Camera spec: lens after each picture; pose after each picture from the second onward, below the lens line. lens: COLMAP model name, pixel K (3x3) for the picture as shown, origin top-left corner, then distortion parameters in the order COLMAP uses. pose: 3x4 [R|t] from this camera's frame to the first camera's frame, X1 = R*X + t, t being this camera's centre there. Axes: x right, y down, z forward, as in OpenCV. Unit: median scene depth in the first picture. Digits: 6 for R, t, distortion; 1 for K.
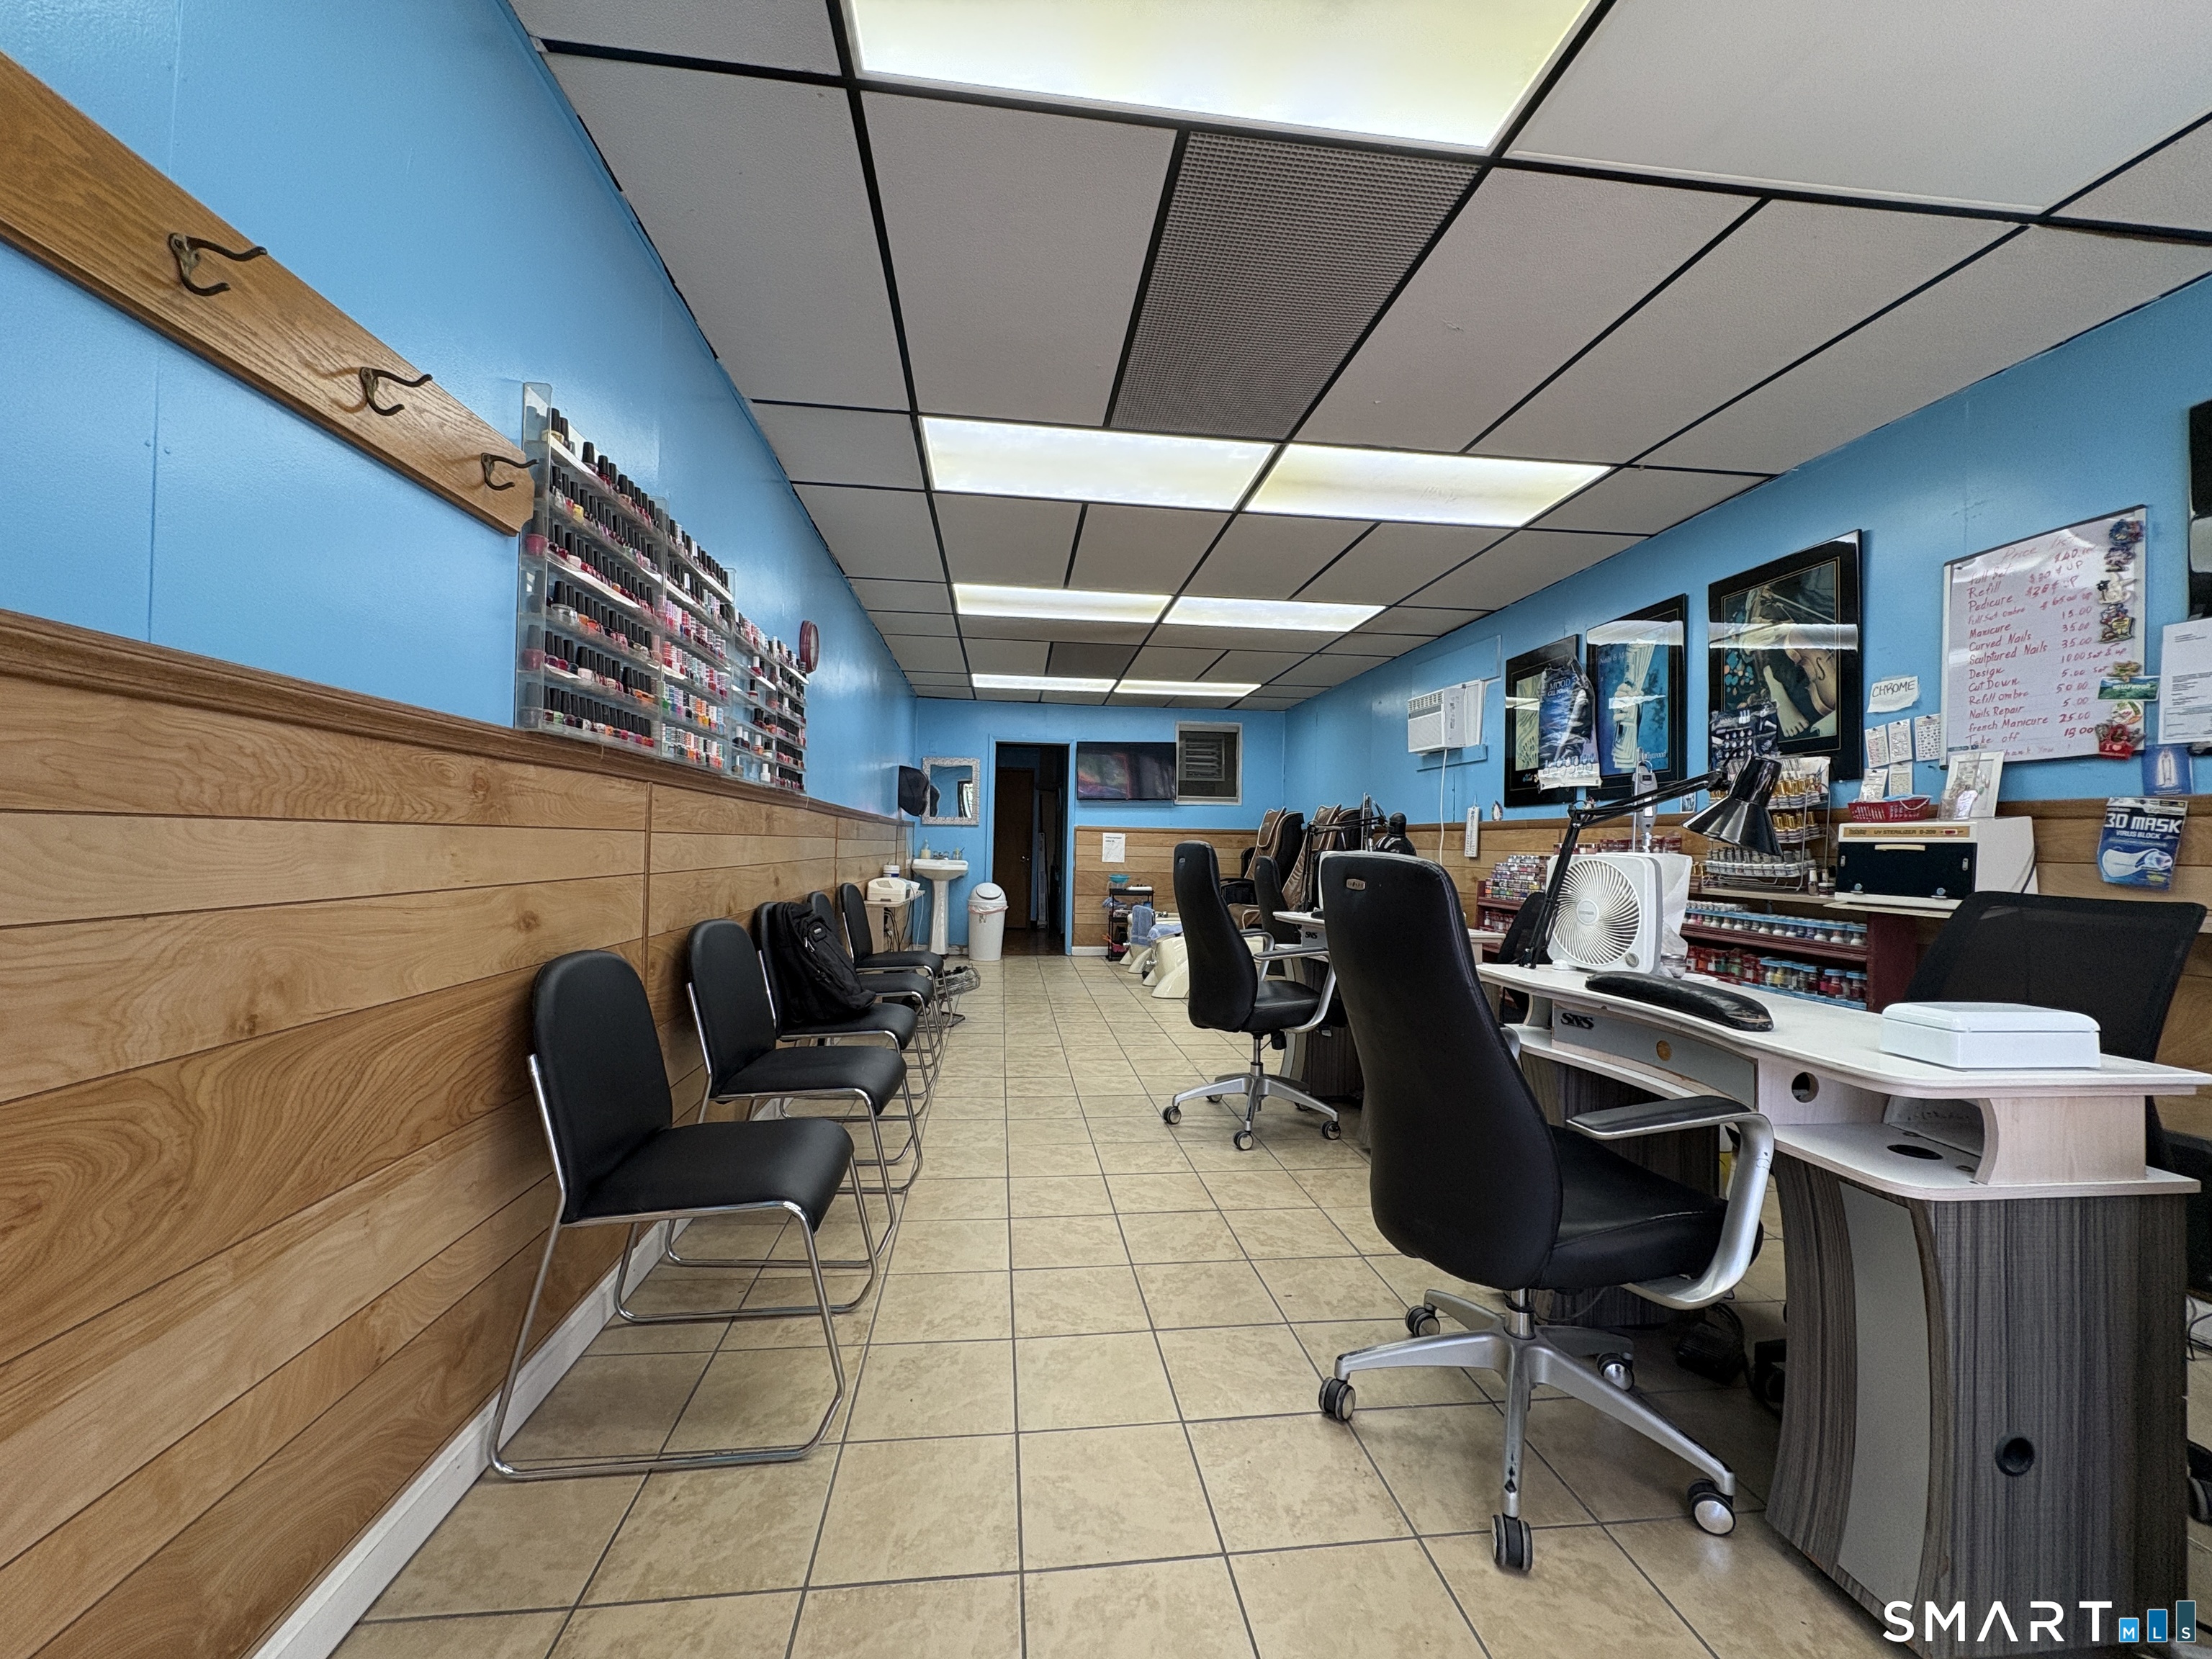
lens RADIAL K [[877.4, 0, 1106.0], [0, 877.4, 829.5], [0, 0, 1]] dist [0.000251, 0.000444]
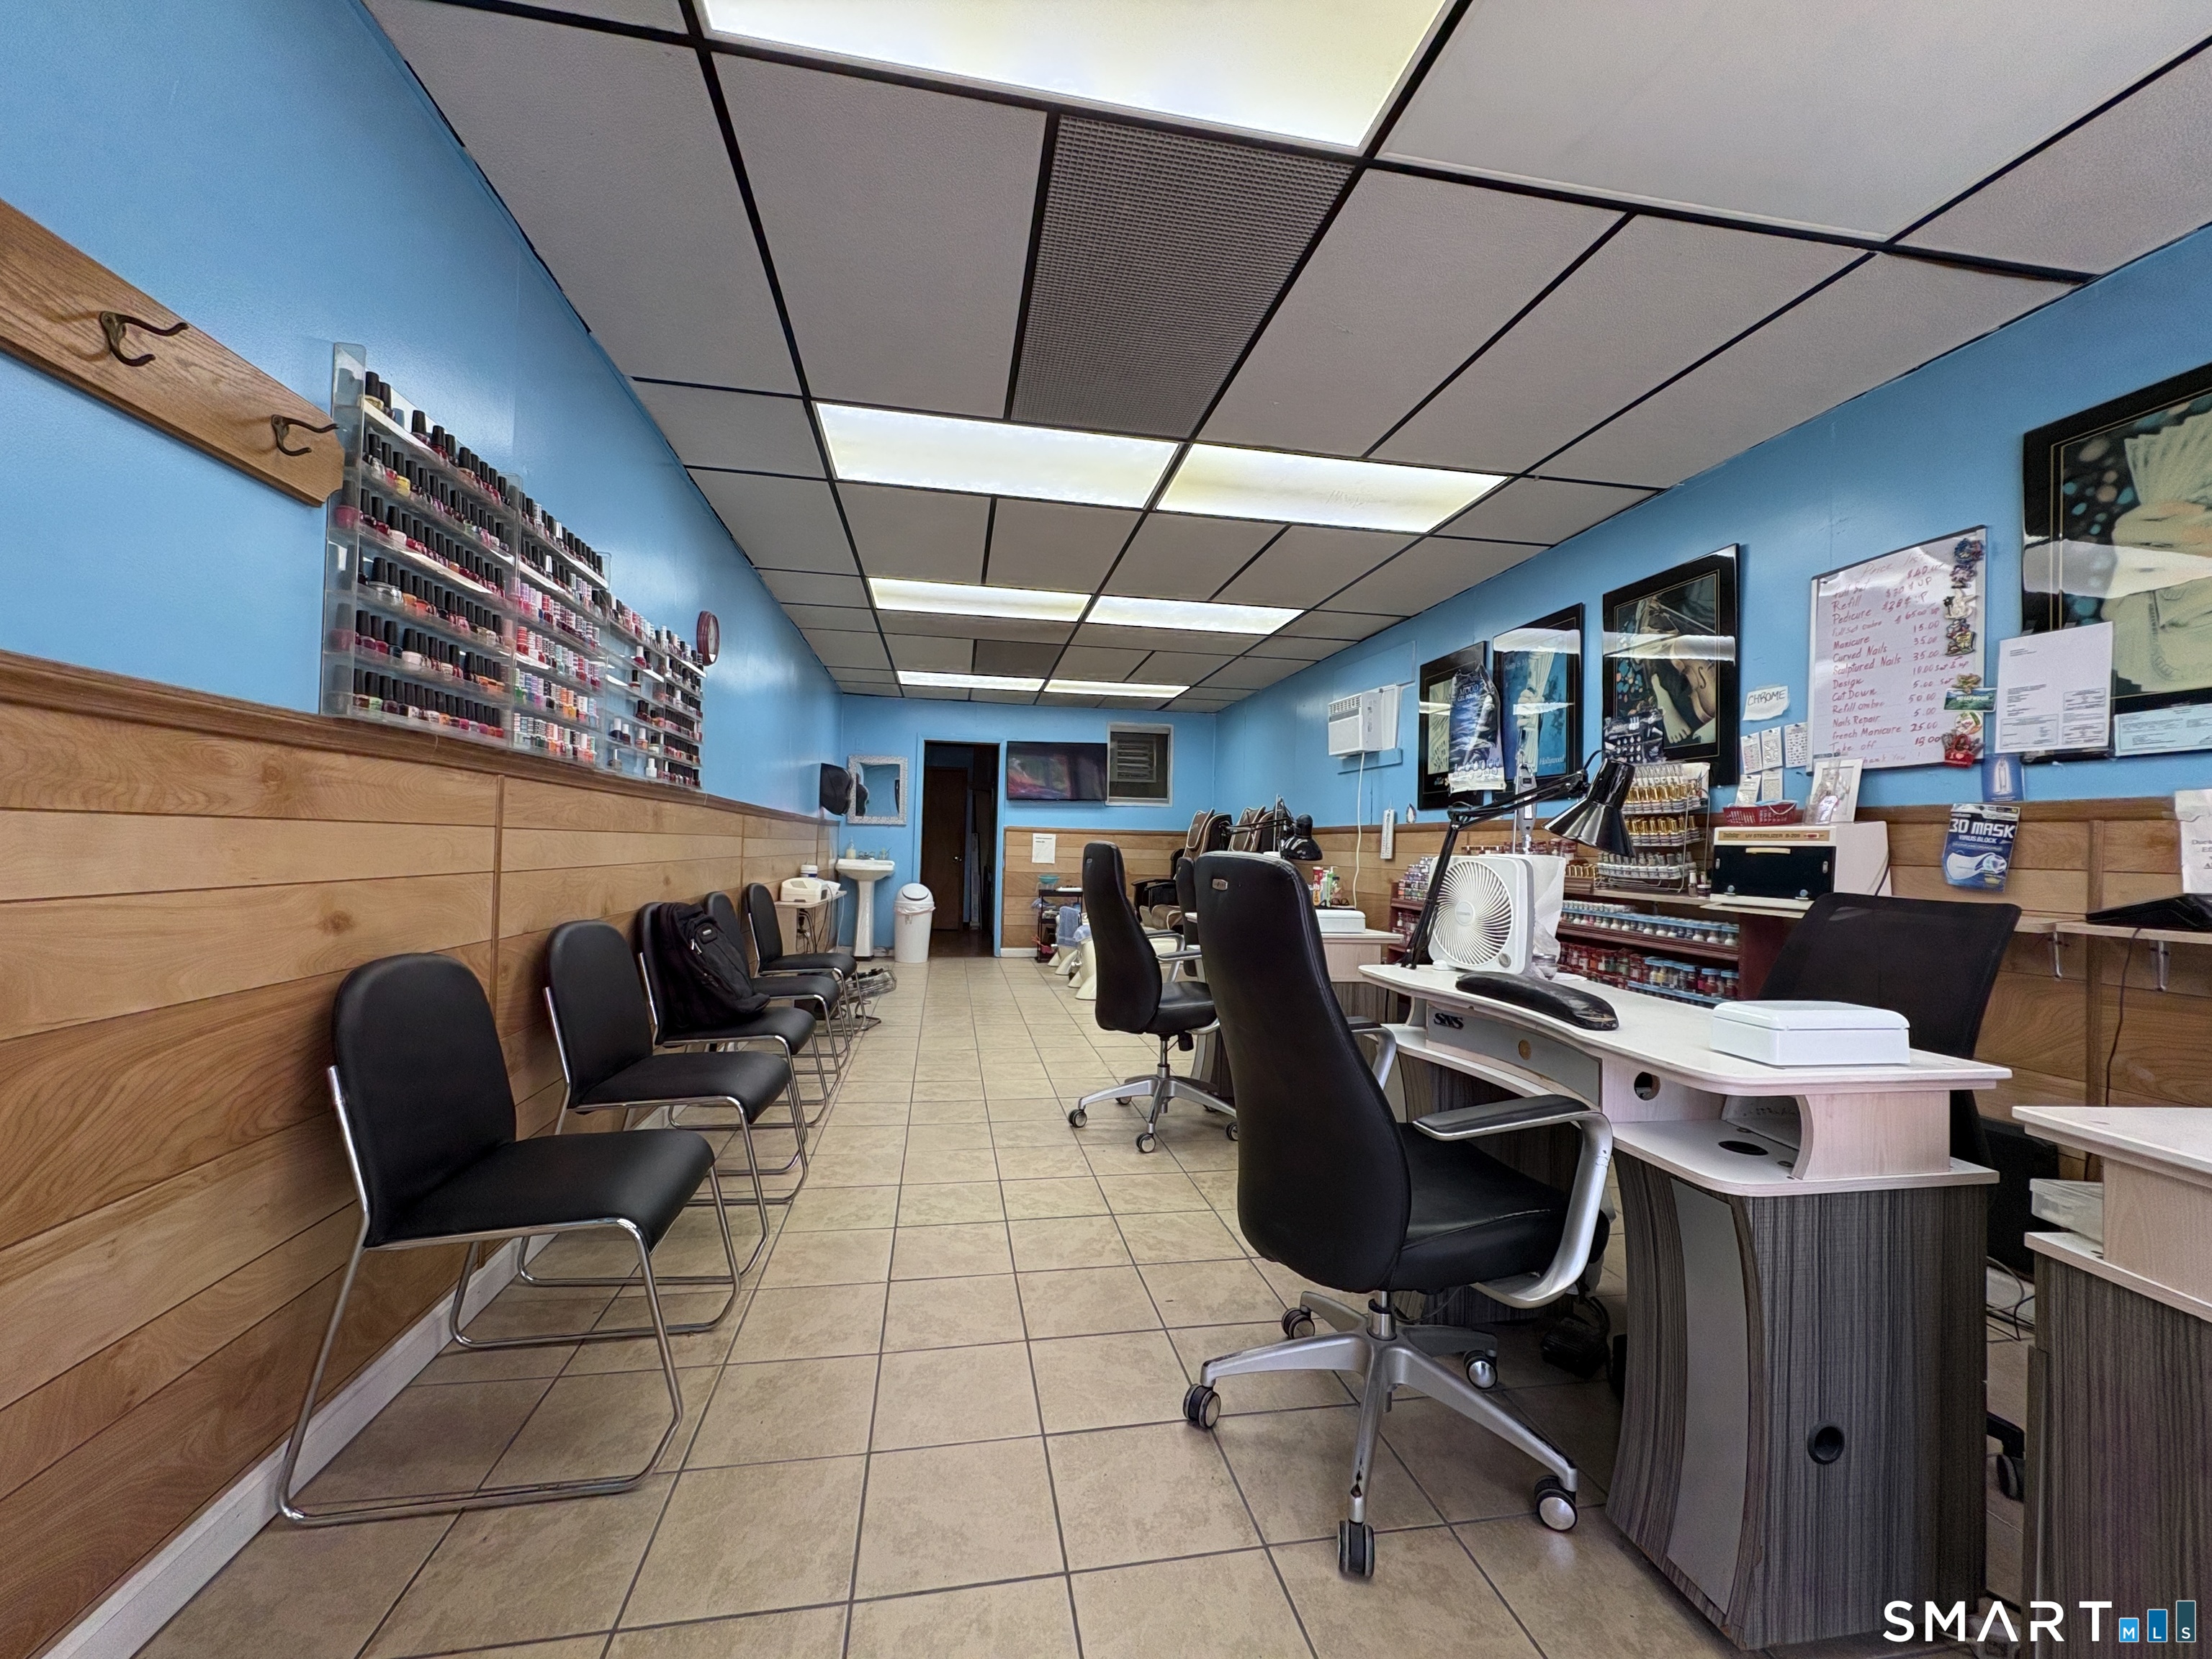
lens RADIAL K [[877.4, 0, 1106.0], [0, 877.4, 829.5], [0, 0, 1]] dist [0.000251, 0.000444]
pose [[0.998142, 0.006125, 0.060615, 0.071266], [-0.006039, 0.999980, -0.001613, 0.002171], [-0.060623, 0.001244, 0.998160, 0.016232]]
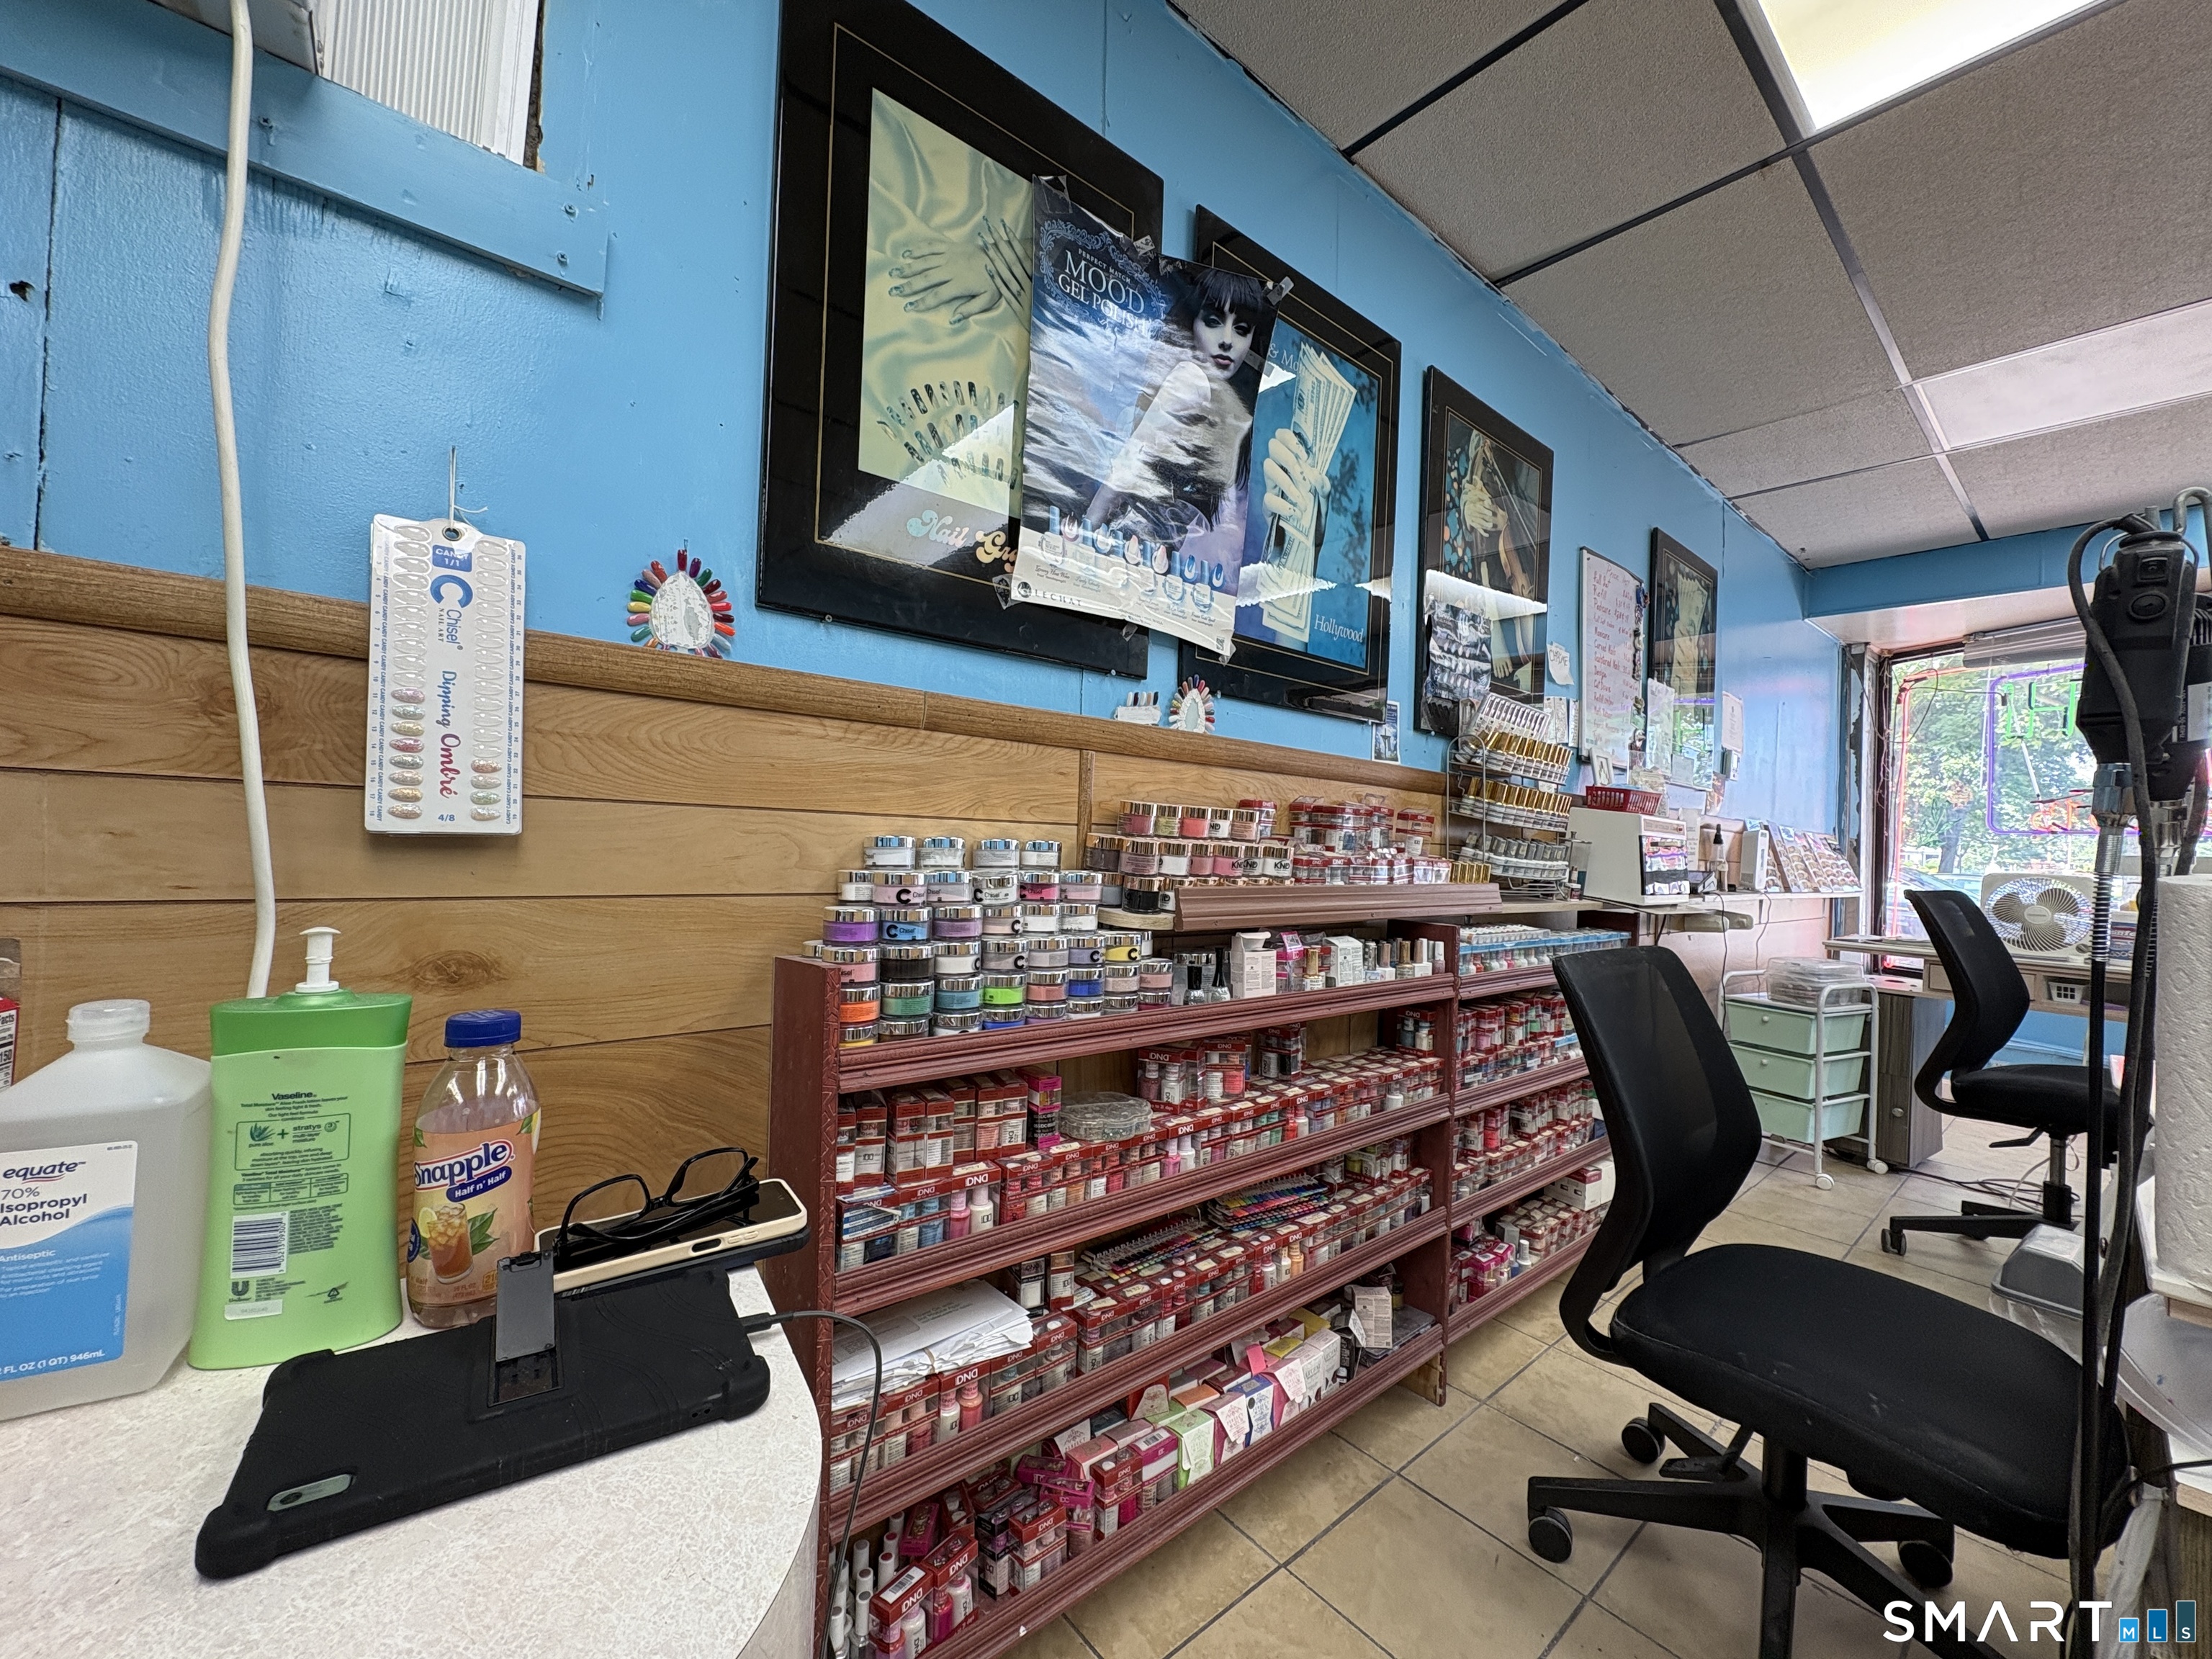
lens RADIAL K [[877.4, 0, 1106.0], [0, 877.4, 829.5], [0, 0, 1]] dist [0.000251, 0.000444]
pose [[-0.546865, -0.033648, 0.836544, 0.506540], [-0.064409, 0.997922, -0.001967, 0.052229], [-0.834740, -0.054957, -0.547896, 2.311057]]
